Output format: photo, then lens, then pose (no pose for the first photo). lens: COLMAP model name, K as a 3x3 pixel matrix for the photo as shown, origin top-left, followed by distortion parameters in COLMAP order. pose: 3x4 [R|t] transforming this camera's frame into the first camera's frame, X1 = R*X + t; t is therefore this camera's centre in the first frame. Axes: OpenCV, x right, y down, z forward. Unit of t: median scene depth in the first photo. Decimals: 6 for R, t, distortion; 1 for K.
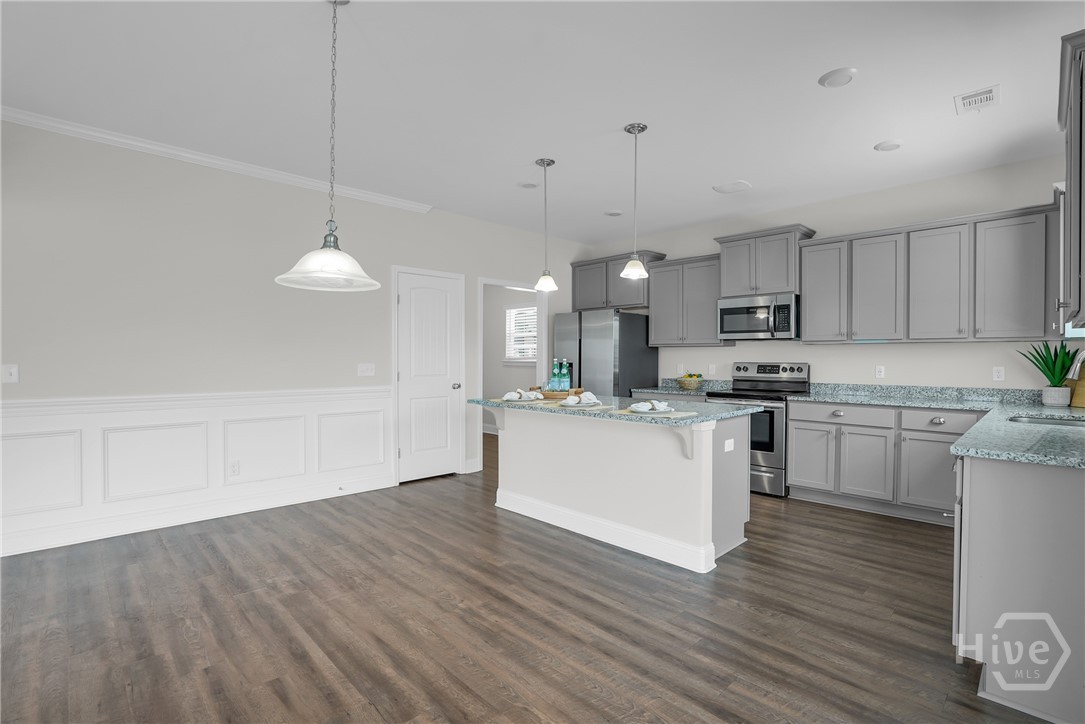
lens RADIAL K [[500.7, 0, 540.7], [0, 500.7, 360.7], [0, 0, 1]] dist [-0.019176, -0.000617]
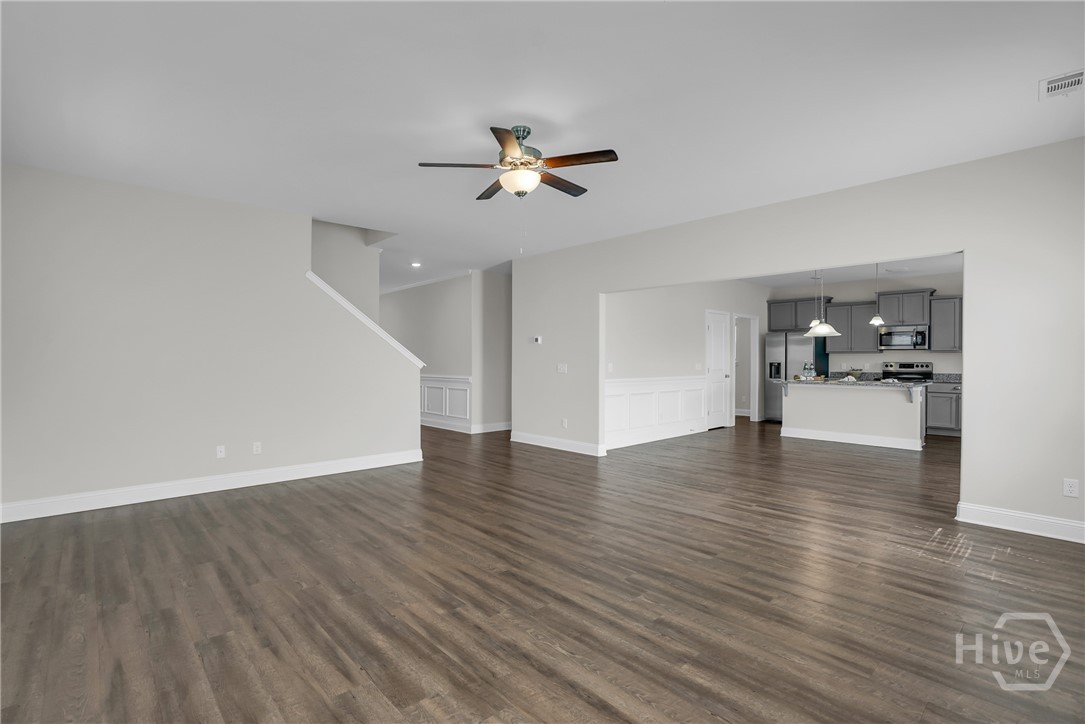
lens RADIAL K [[500.7, 0, 545.7], [0, 500.7, 360.9], [0, 0, 1]] dist [-0.019176, -0.000617]
pose [[0.999995, -0.002513, -0.001736, -0.892074], [0.002510, 0.999996, -0.001522, -0.001952], [0.001740, 0.001517, 0.999997, -0.832317]]
